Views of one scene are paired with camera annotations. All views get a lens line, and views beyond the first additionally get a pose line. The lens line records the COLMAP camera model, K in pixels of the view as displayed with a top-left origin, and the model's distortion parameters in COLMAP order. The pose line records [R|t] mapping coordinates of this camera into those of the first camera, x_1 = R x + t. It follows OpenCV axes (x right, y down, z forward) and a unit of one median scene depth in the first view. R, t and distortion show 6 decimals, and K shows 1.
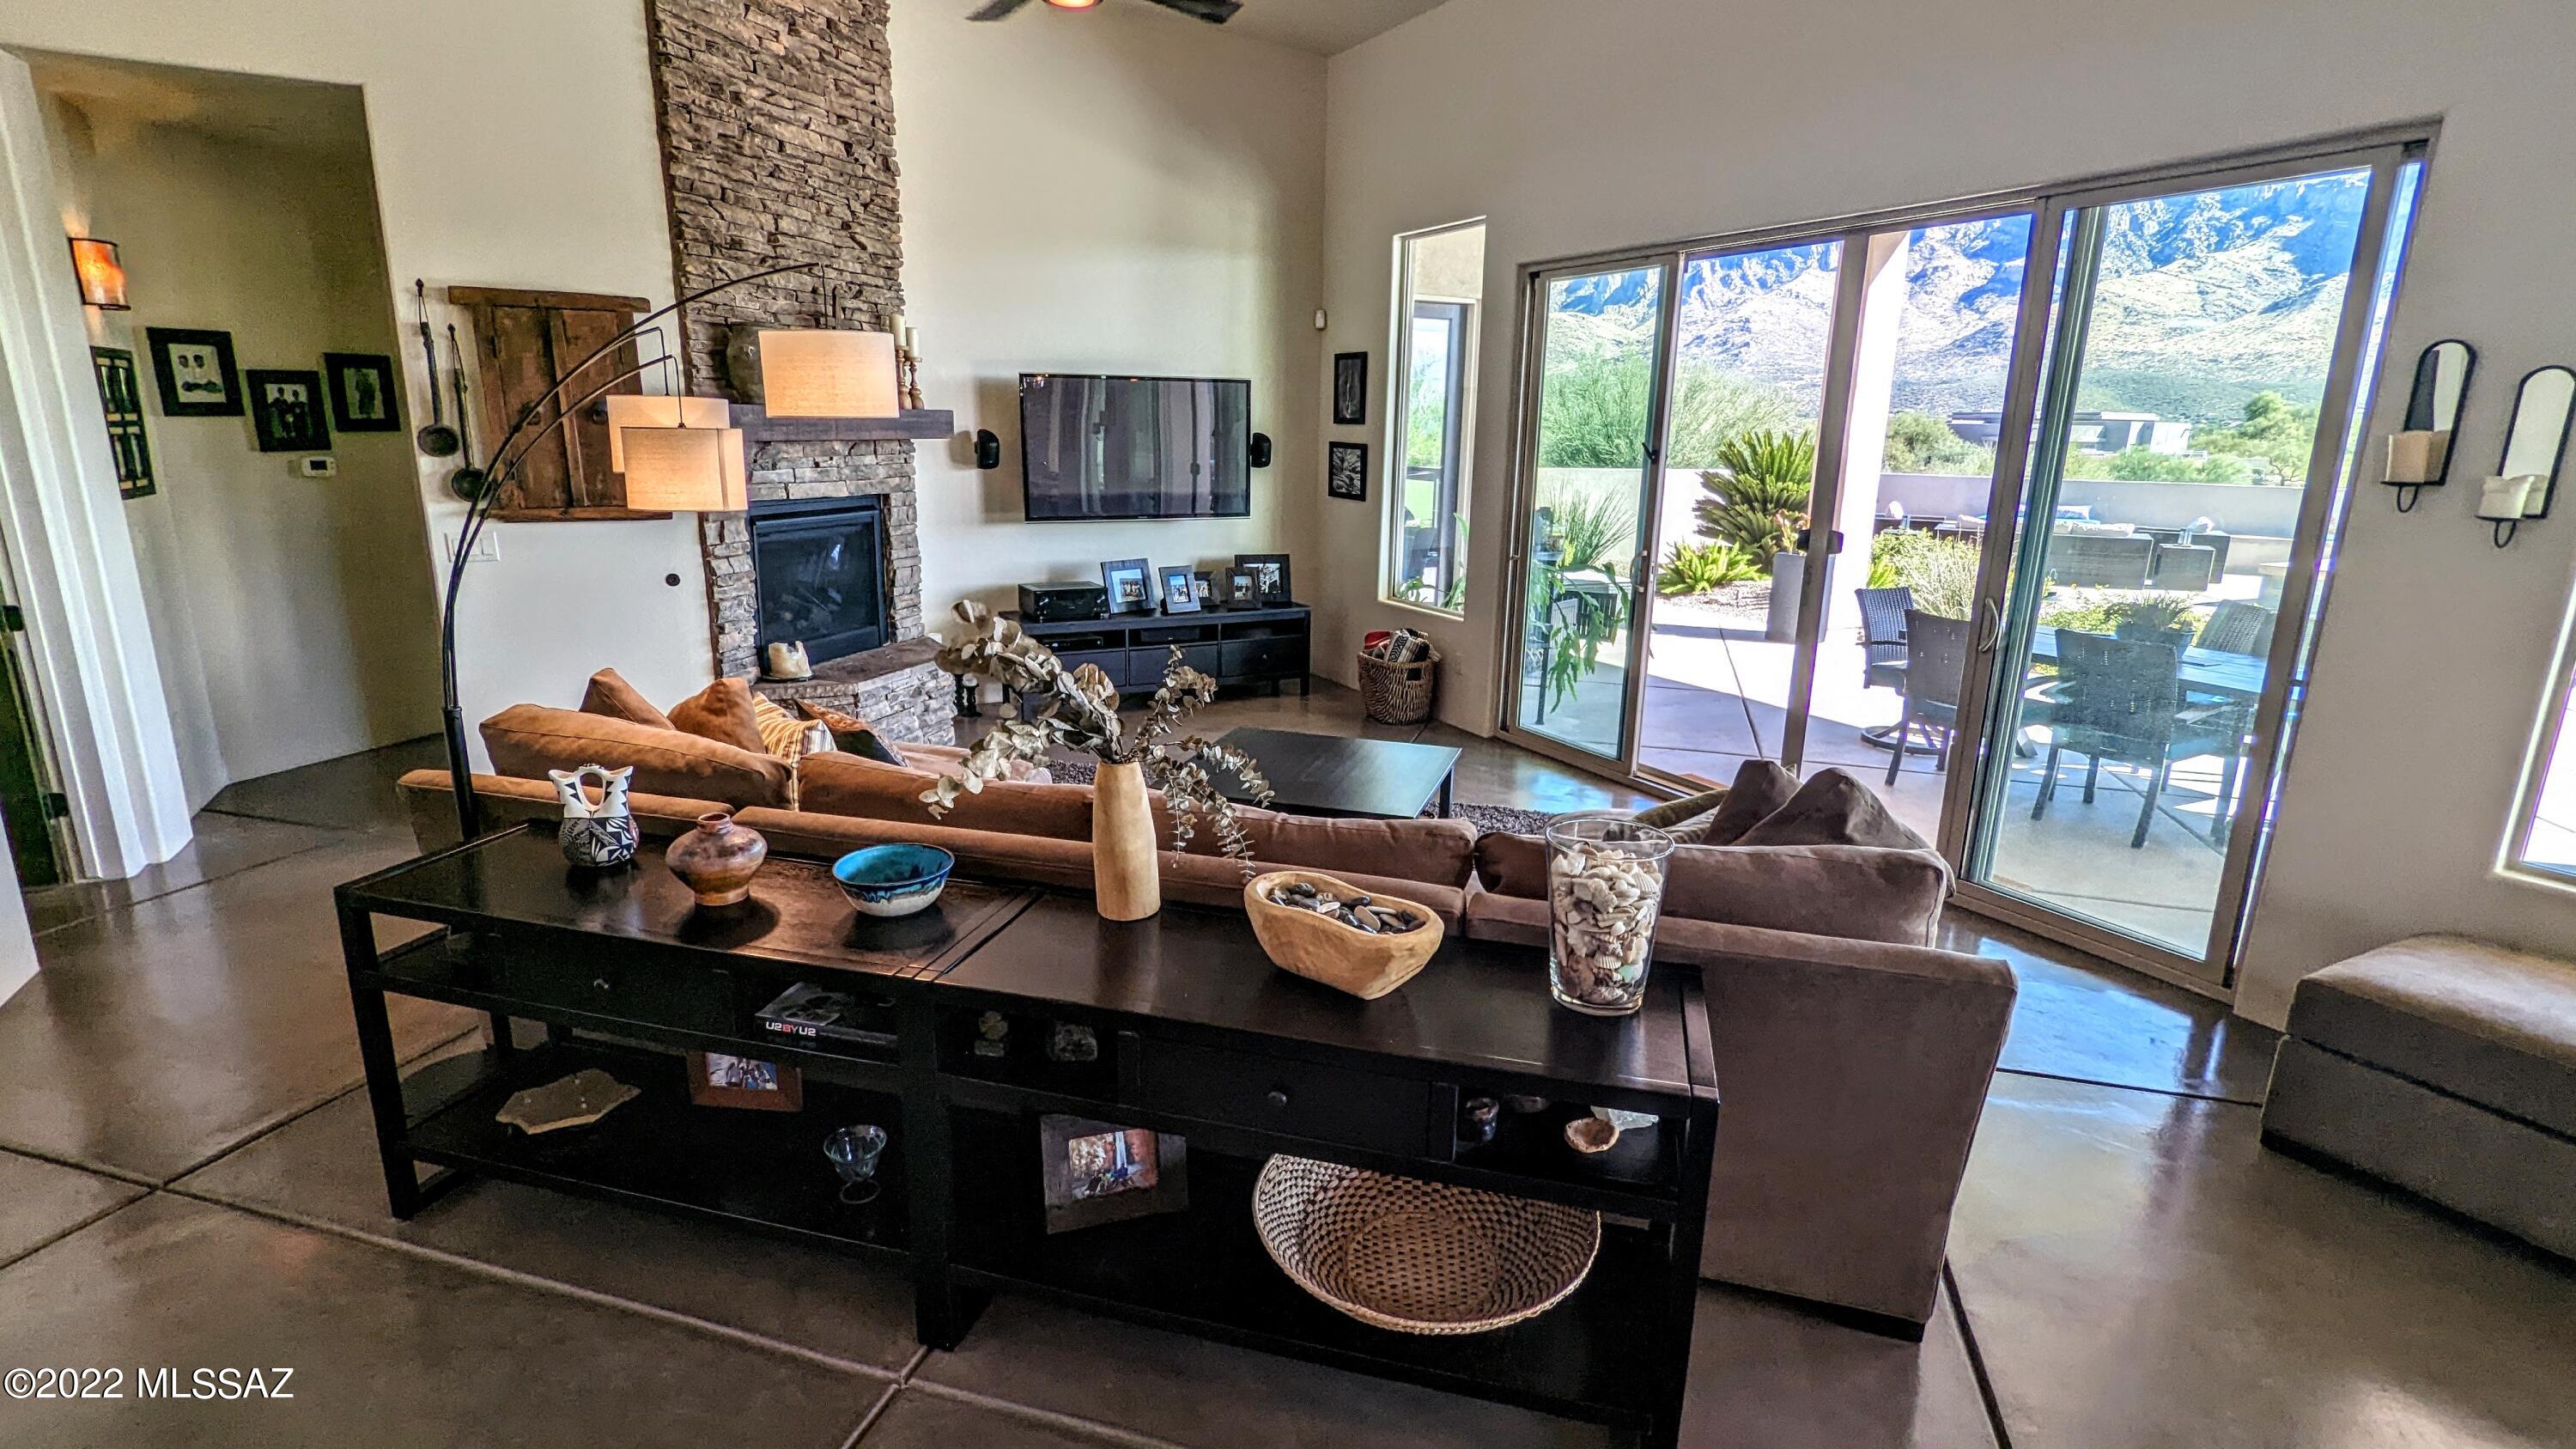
lens RADIAL K [[1217.7, 0, 1272.1], [0, 1217.7, 726.9], [0, 0, 1]] dist [0.004034, 0.000486]
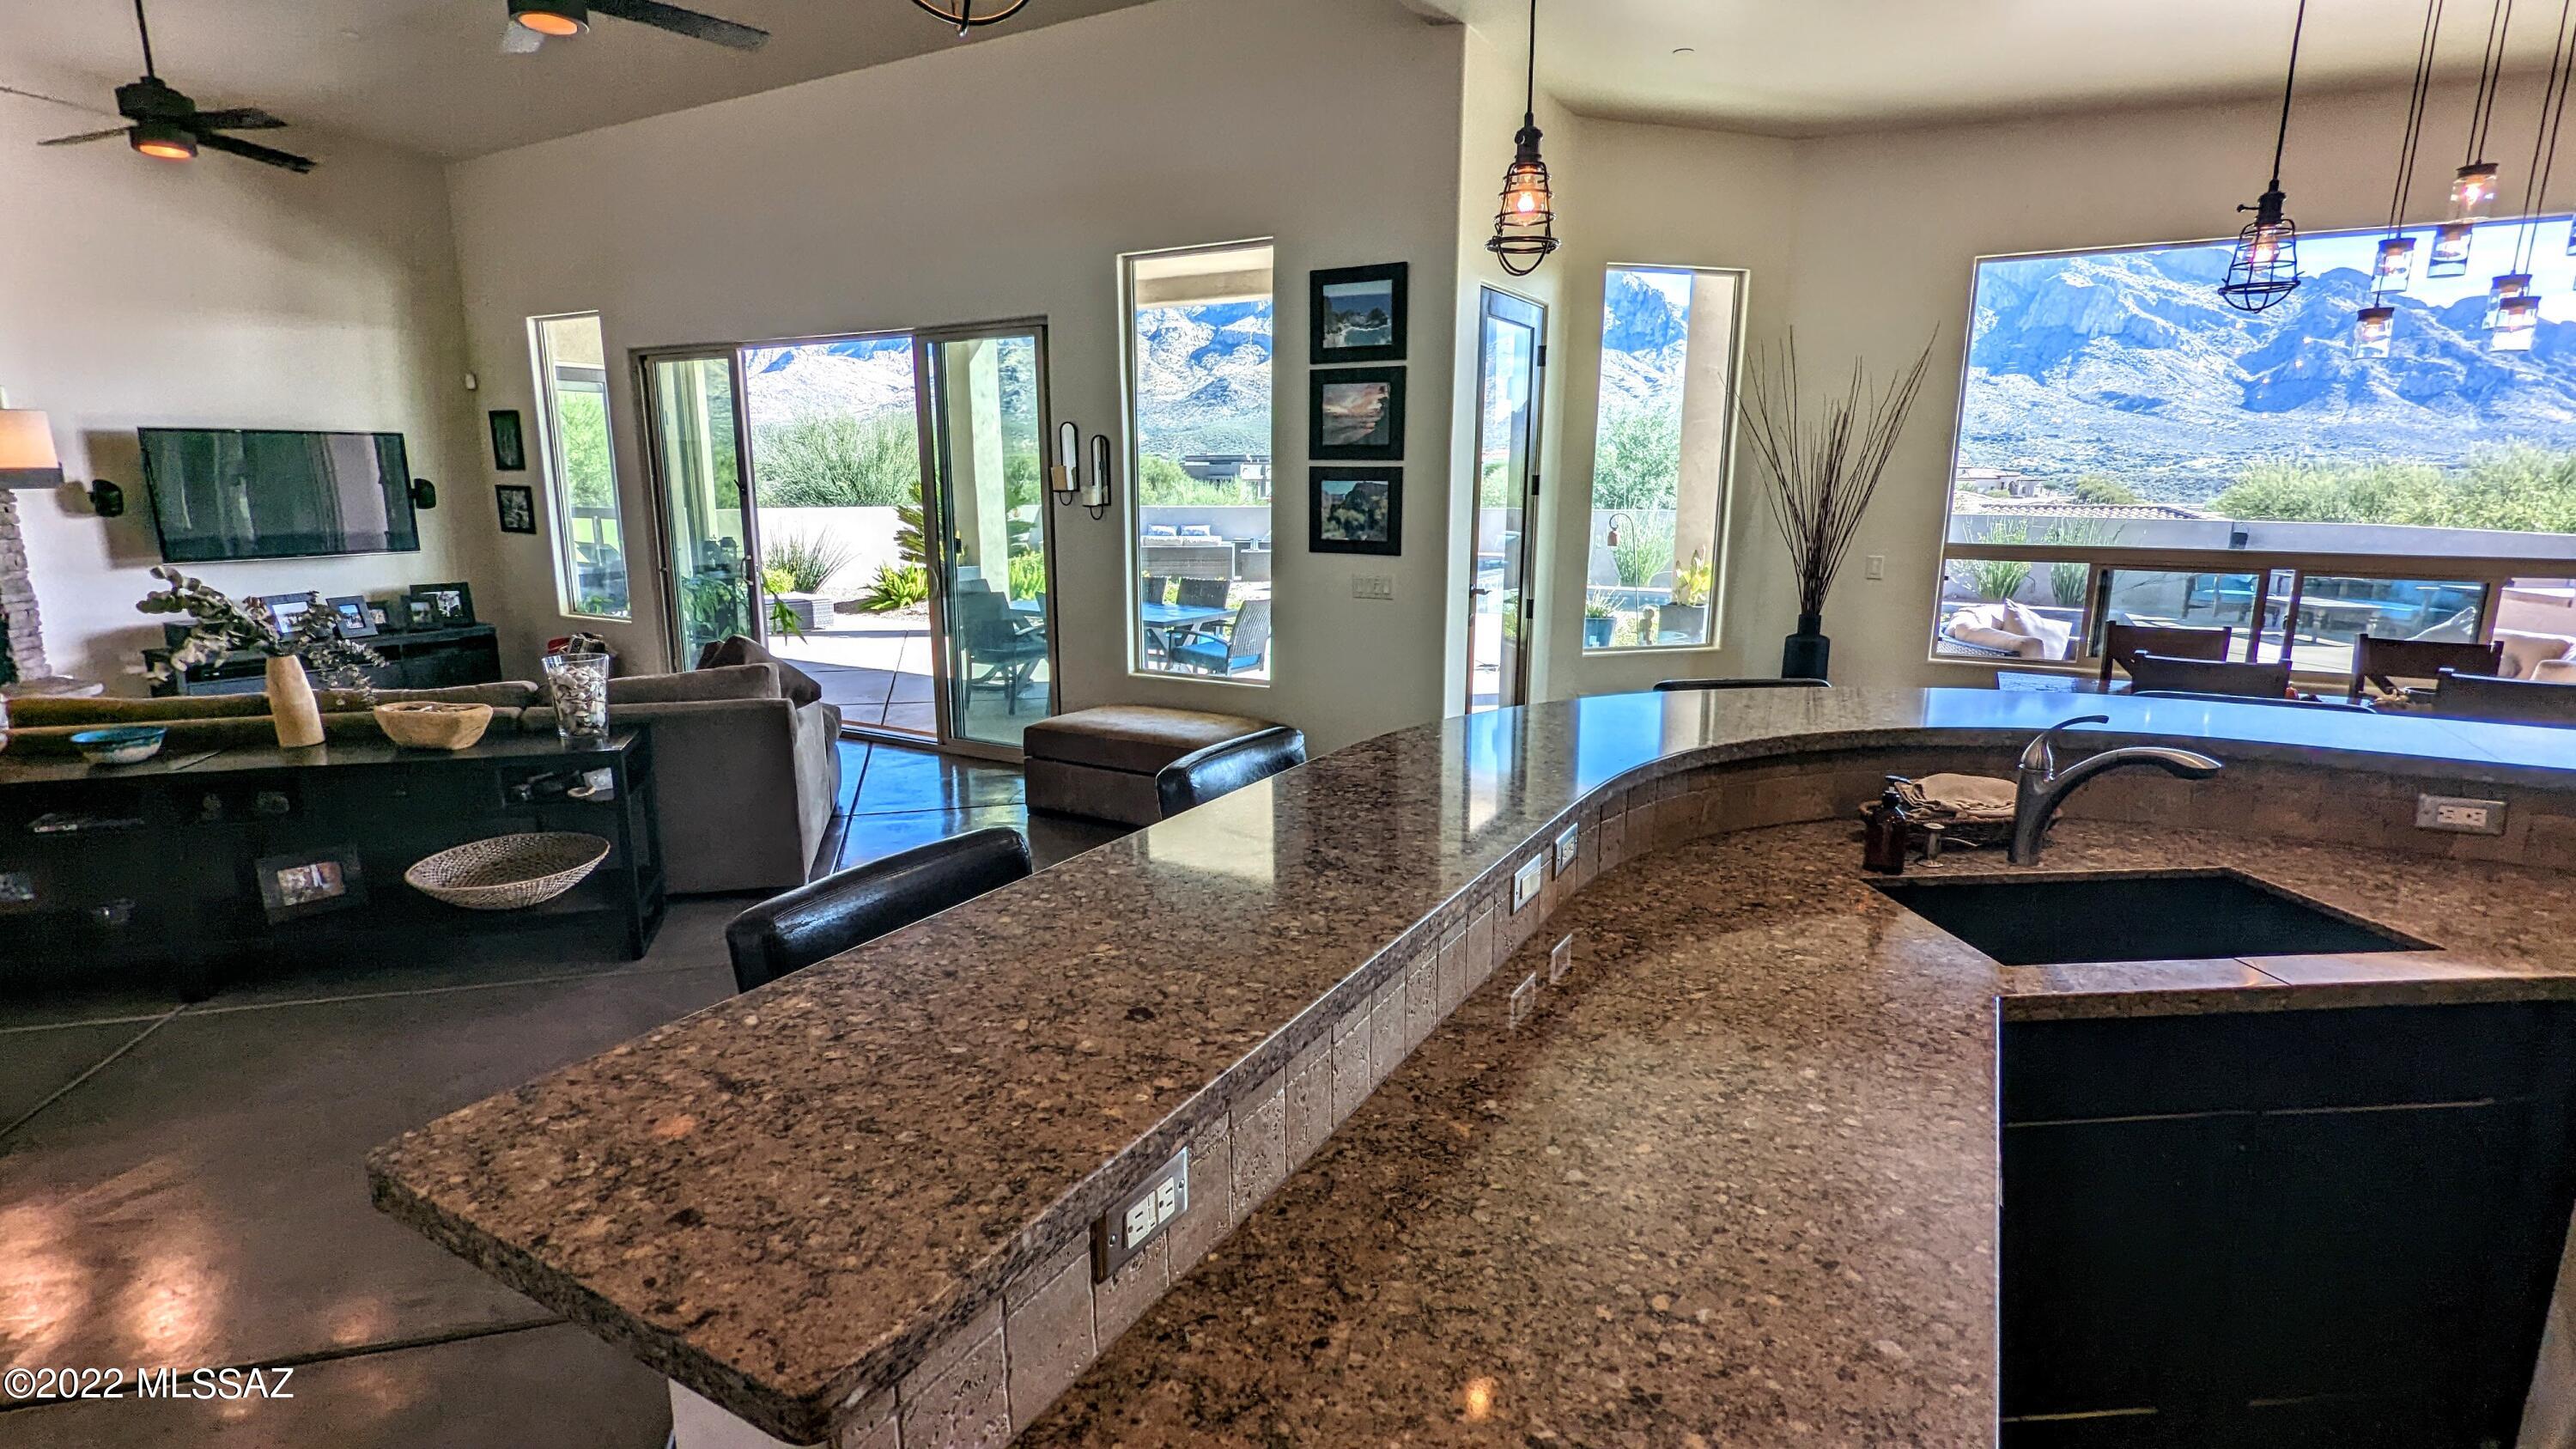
lens RADIAL K [[1219.2, 0, 1282.7], [0, 1219.2, 730.4], [0, 0, 1]] dist [-0.002216, 0.001431]
pose [[0.846335, -0.122757, 0.518312, 0.061847], [0.139211, 0.990236, 0.007214, 0.114139], [-0.514137, 0.066049, 0.855161, -0.445156]]
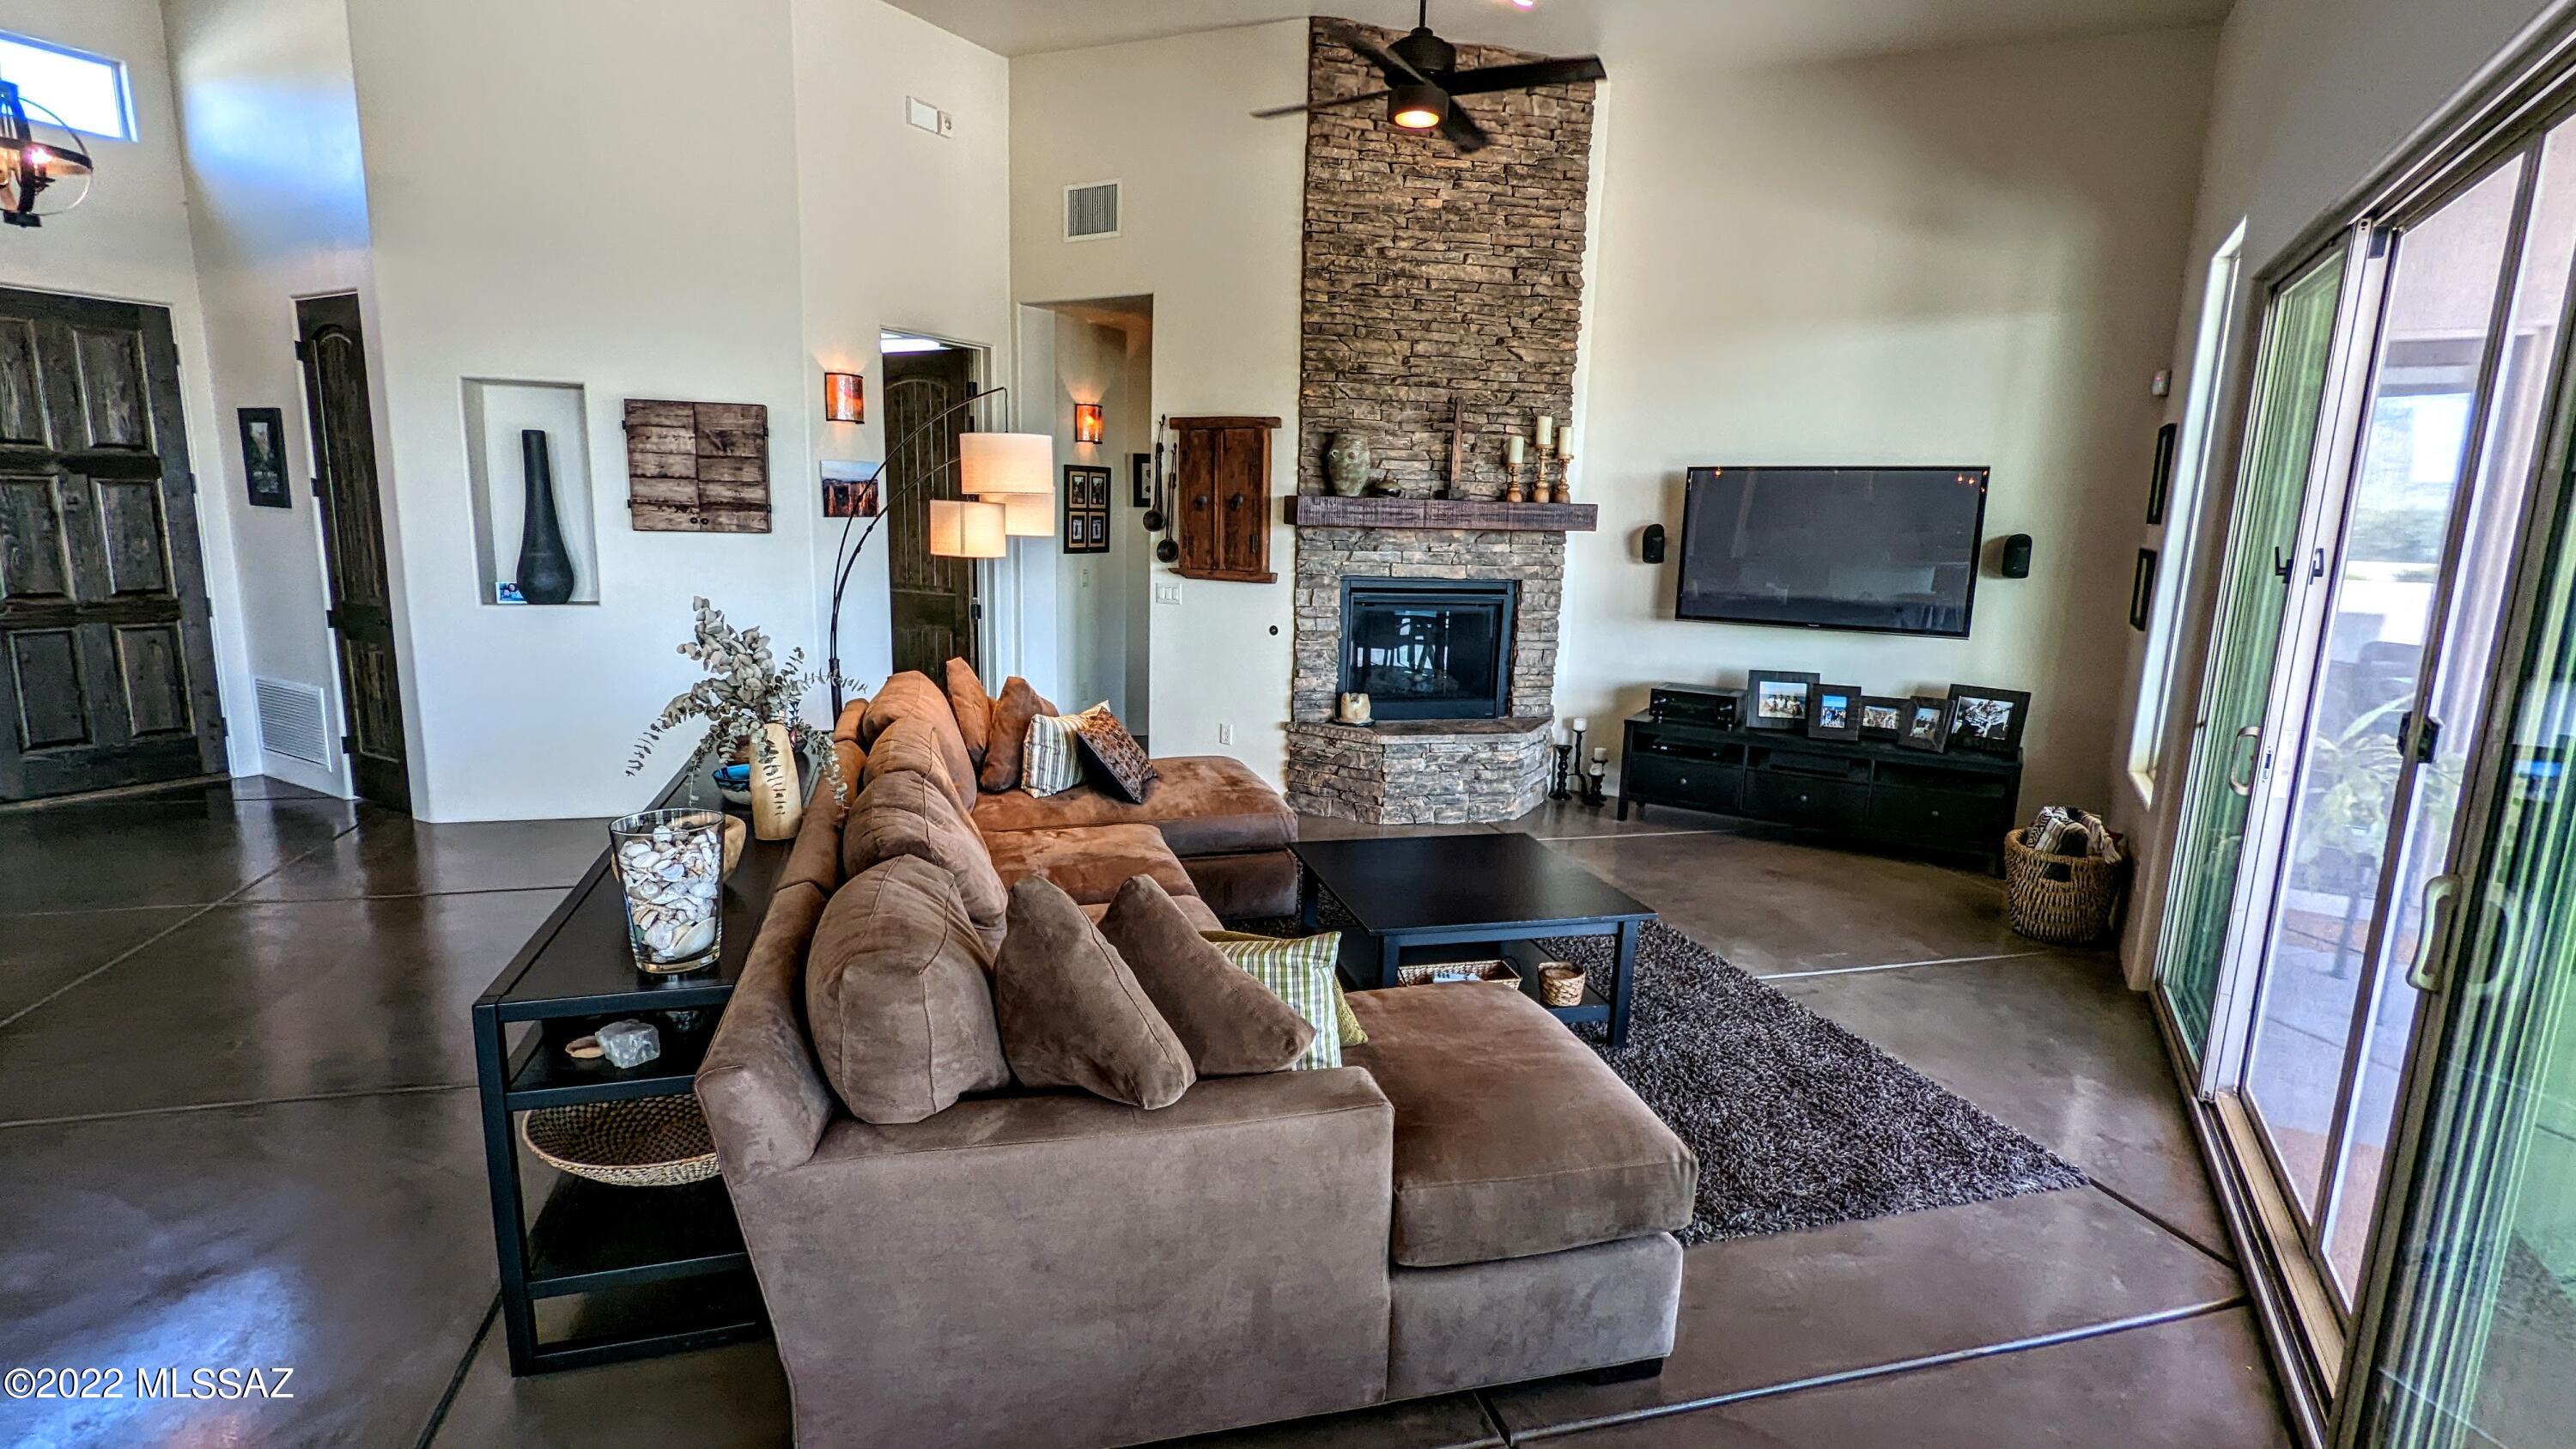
lens RADIAL K [[1213.7, 0, 1288.0], [0, 1213.7, 724.5], [0, 0, 1]] dist [0.022539, -0.000050]
pose [[0.546426, 0.147944, -0.824337, 0.463236], [-0.221332, 0.974790, 0.028231, -0.049844], [0.807732, 0.167026, 0.565395, 0.239333]]
